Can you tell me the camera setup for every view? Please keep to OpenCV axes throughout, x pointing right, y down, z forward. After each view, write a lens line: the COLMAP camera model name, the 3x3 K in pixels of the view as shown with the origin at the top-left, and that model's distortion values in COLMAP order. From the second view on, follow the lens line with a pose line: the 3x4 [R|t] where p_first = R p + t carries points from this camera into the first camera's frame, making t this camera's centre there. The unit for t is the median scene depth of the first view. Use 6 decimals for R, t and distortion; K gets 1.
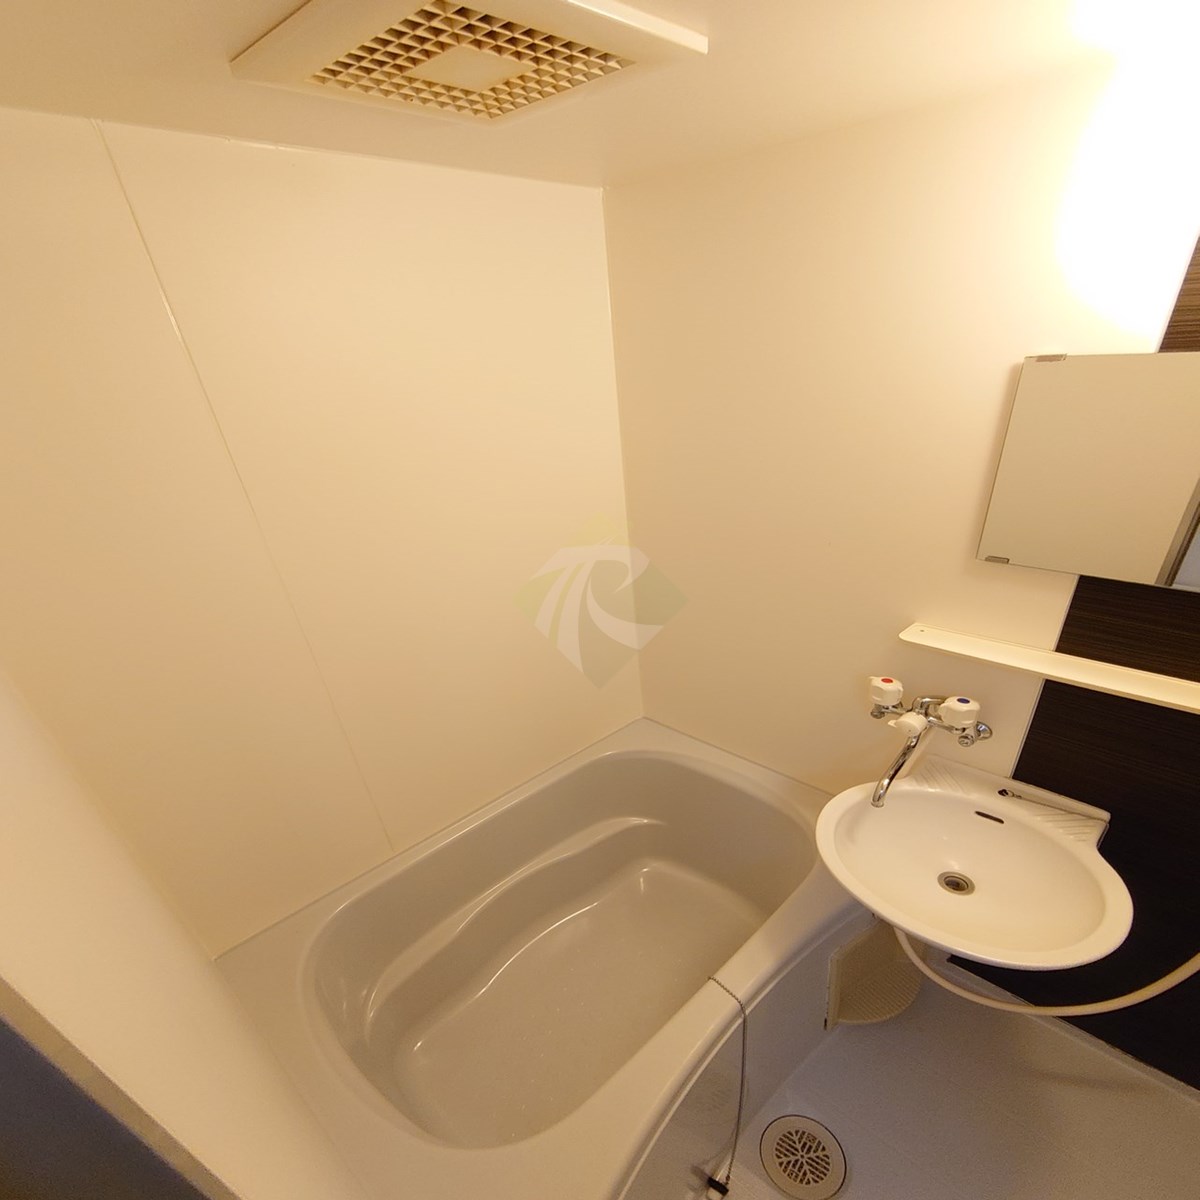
lens RADIAL K [[668.7, 0, 600.0], [0, 668.7, 600.0], [0, 0, 1]] dist [0.000851, -0.002076]
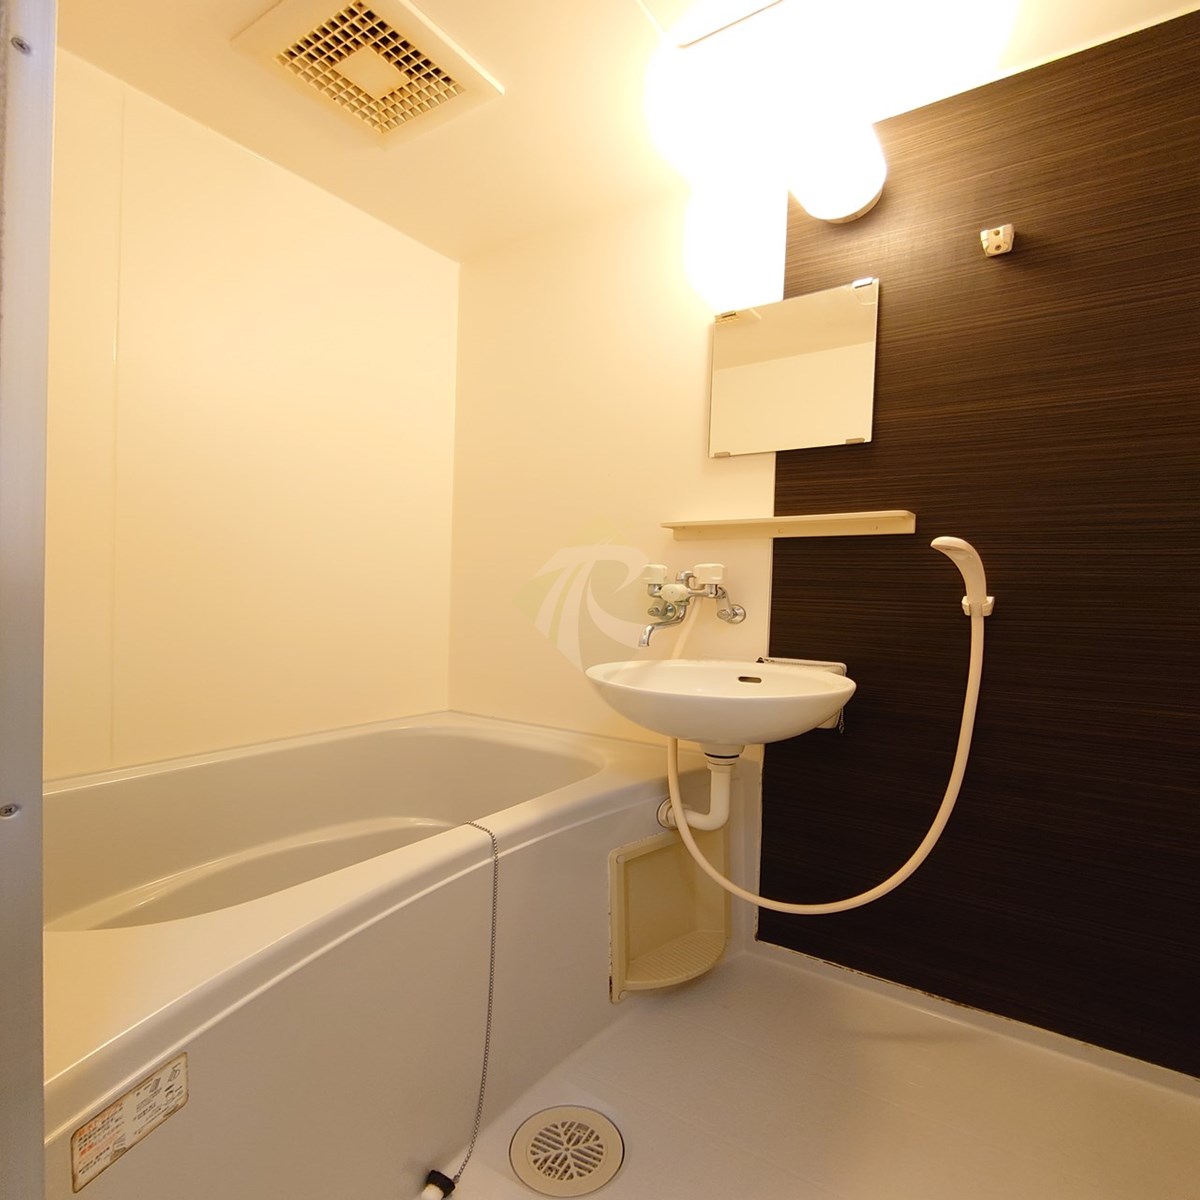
lens RADIAL K [[668.7, 0, 600.0], [0, 668.7, 600.0], [0, 0, 1]] dist [0.000851, -0.002076]
pose [[0.985636, 0.110350, 0.127845, 0.181489], [-0.024040, 0.840971, -0.540546, 0.727966], [-0.167163, 0.529708, 0.831544, 0.082692]]
